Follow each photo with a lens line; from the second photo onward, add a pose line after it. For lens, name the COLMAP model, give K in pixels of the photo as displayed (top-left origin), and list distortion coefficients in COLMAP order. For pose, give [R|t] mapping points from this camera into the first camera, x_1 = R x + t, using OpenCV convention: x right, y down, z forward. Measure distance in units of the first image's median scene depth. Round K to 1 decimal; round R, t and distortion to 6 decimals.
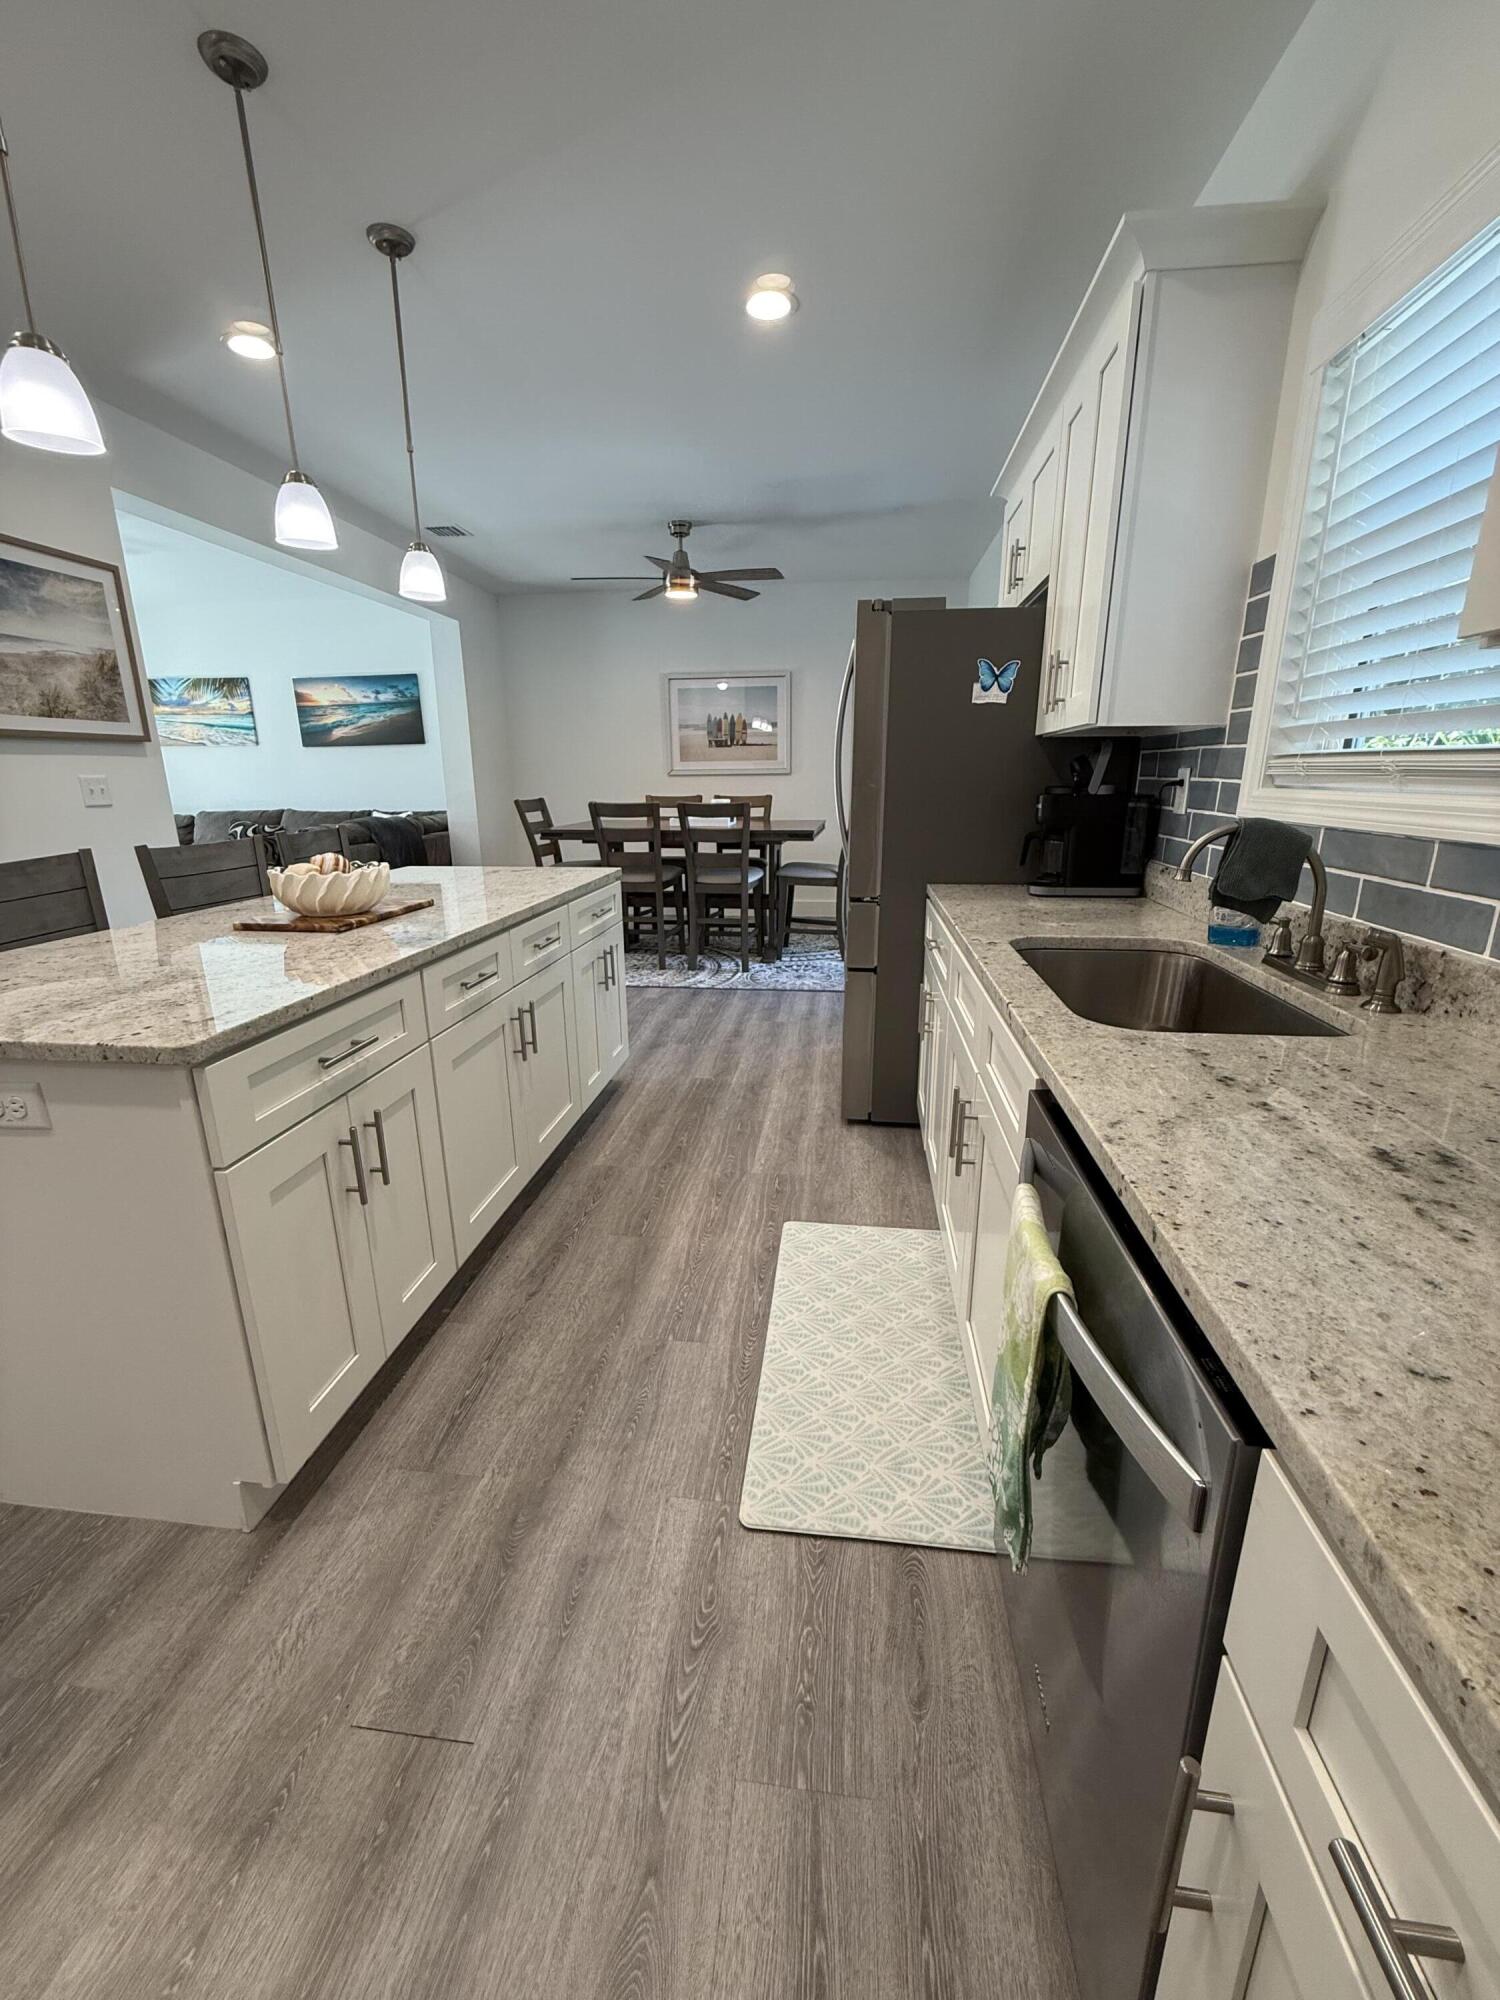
lens RADIAL K [[793.0, 0, 751.0], [0, 793.0, 993.3], [0, 0, 1]] dist [-0.003757, 0.000852]
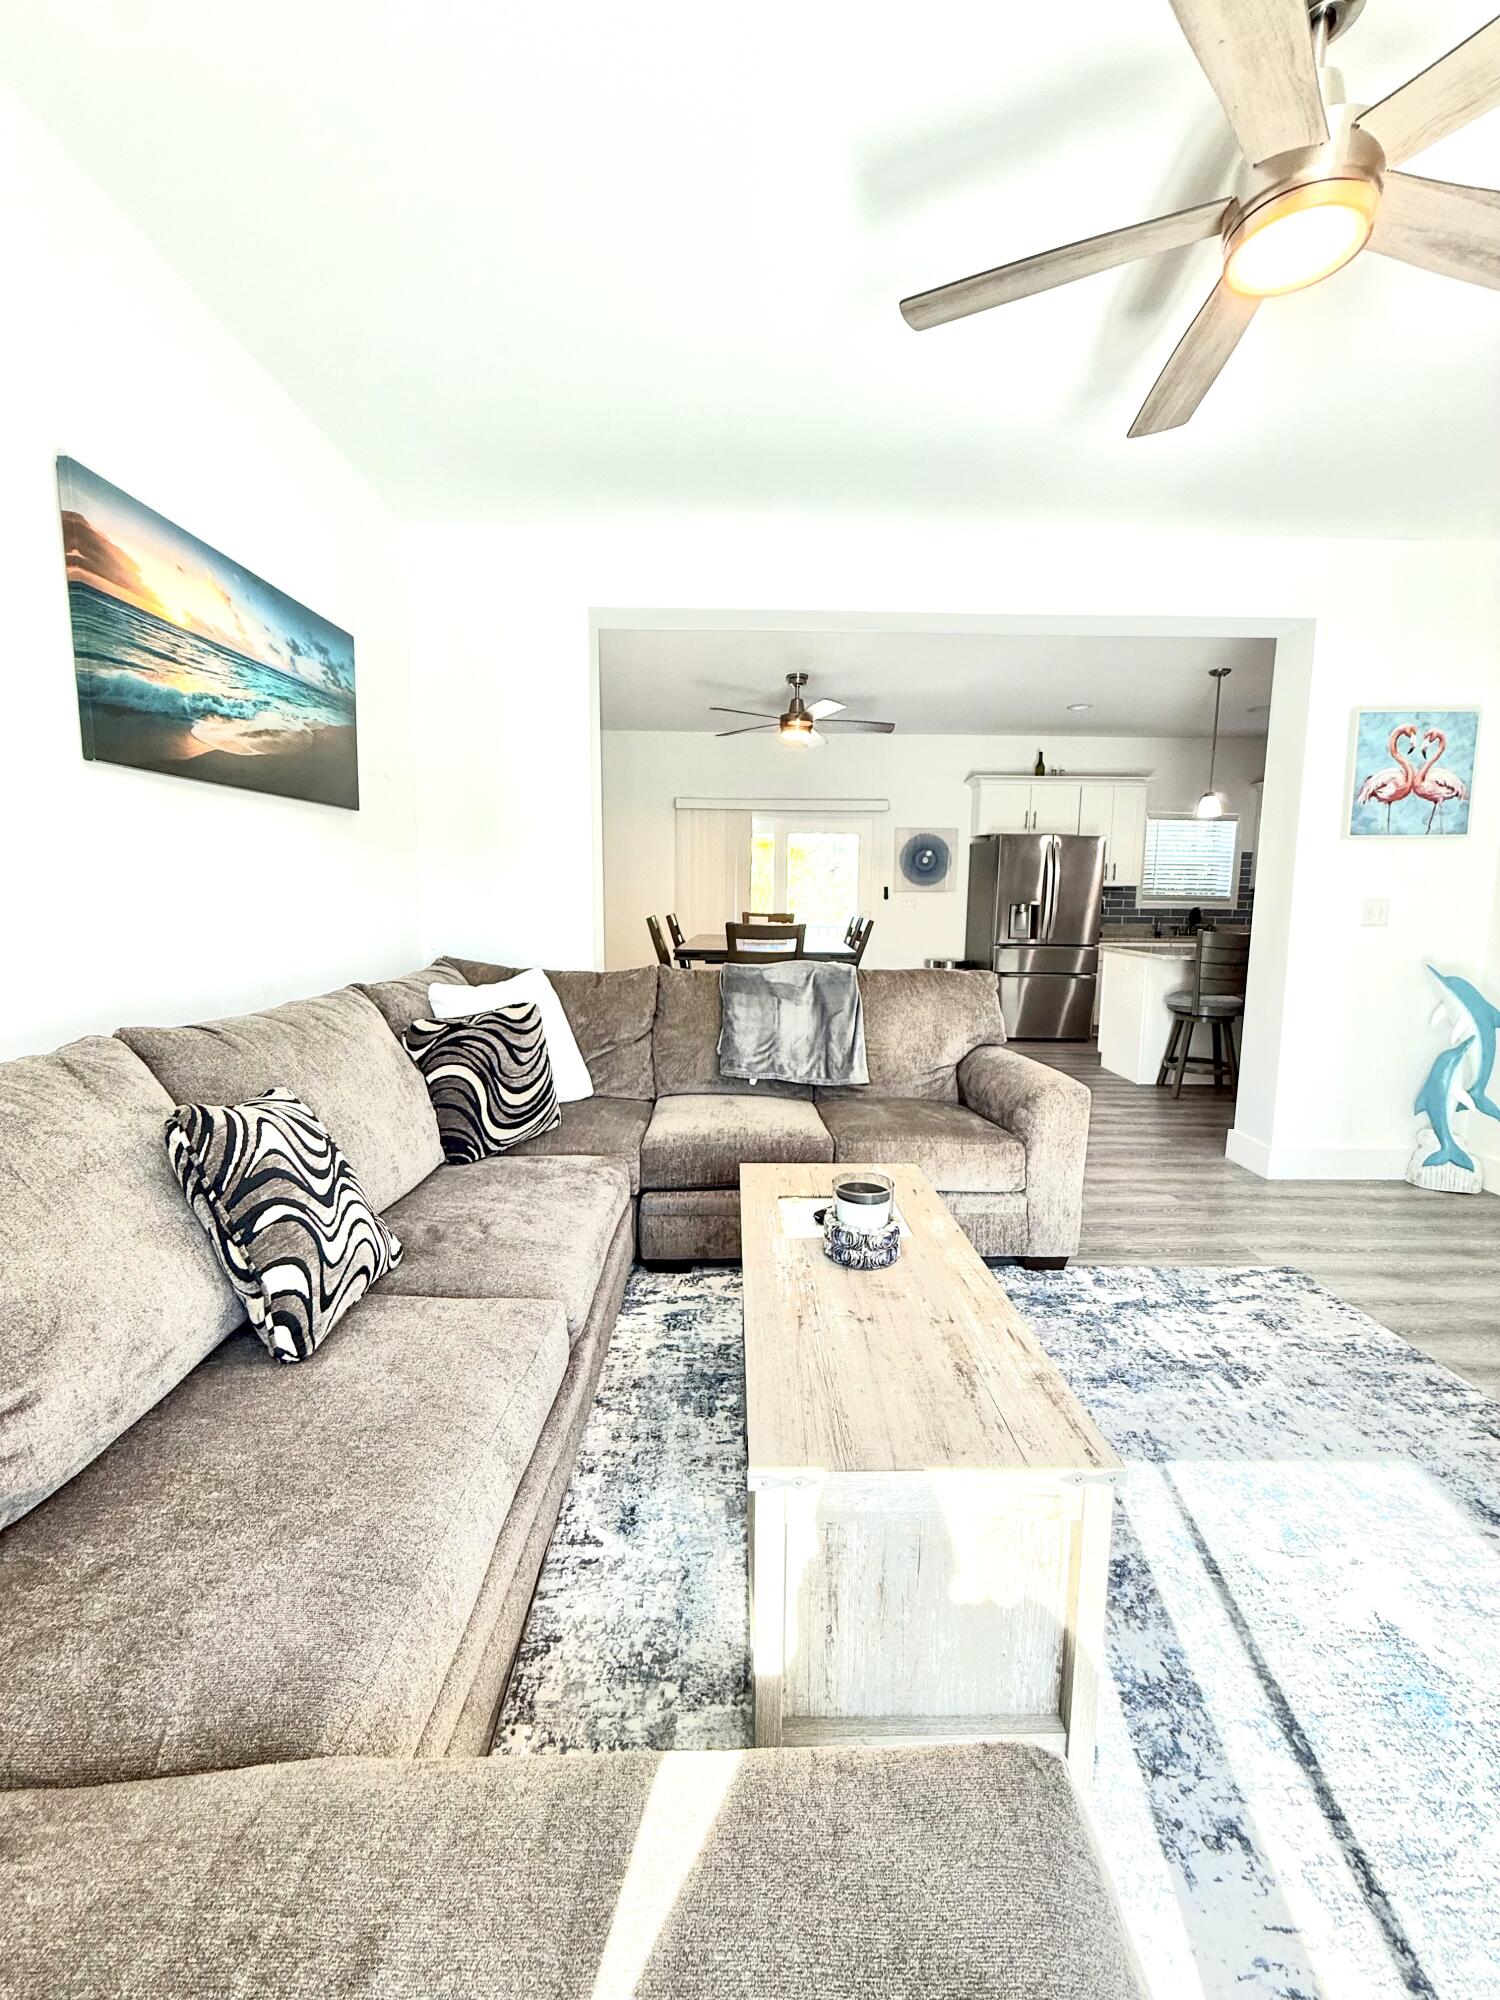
lens RADIAL K [[793.0, 0, 745.5], [0, 793.0, 997.3], [0, 0, 1]] dist [-0.003757, 0.000852]
pose [[-0.122683, -0.125147, 0.984524, -0.837399], [0.253870, 0.955055, 0.153036, -0.237068], [-0.959426, 0.268716, -0.085398, 0.873508]]
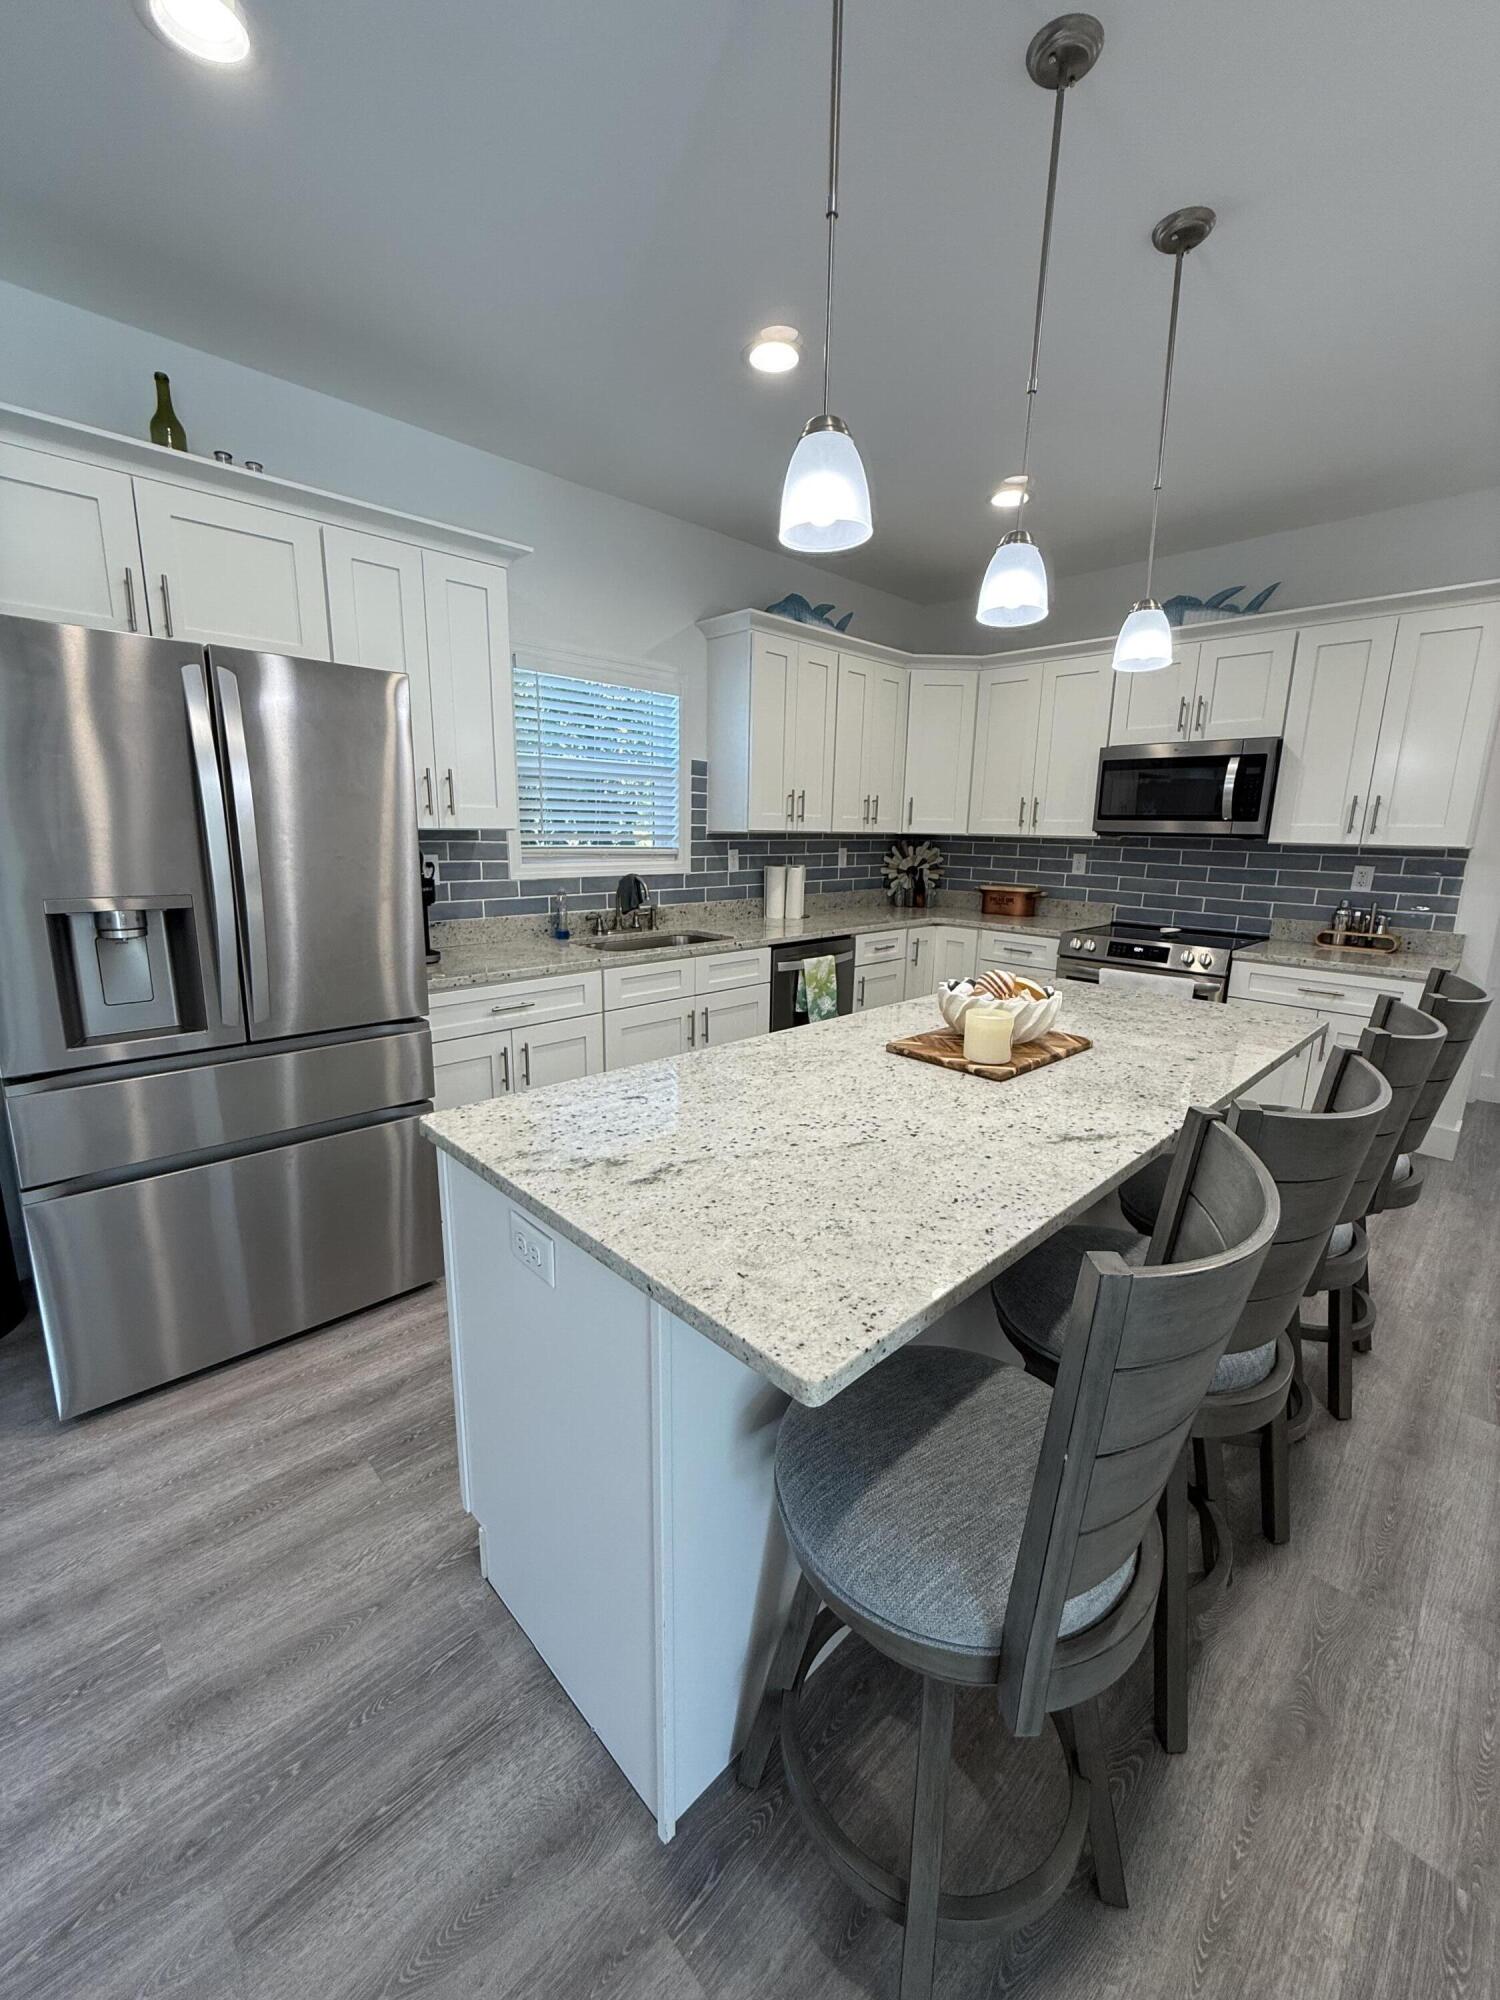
lens RADIAL K [[793.0, 0, 750.8], [0, 793.0, 991.7], [0, 0, 1]] dist [-0.003757, 0.000852]
pose [[-0.777709, -0.137287, 0.613450, -0.244747], [0.154548, 0.904153, 0.398275, -0.159345], [-0.609330, 0.404549, -0.681951, 0.506737]]
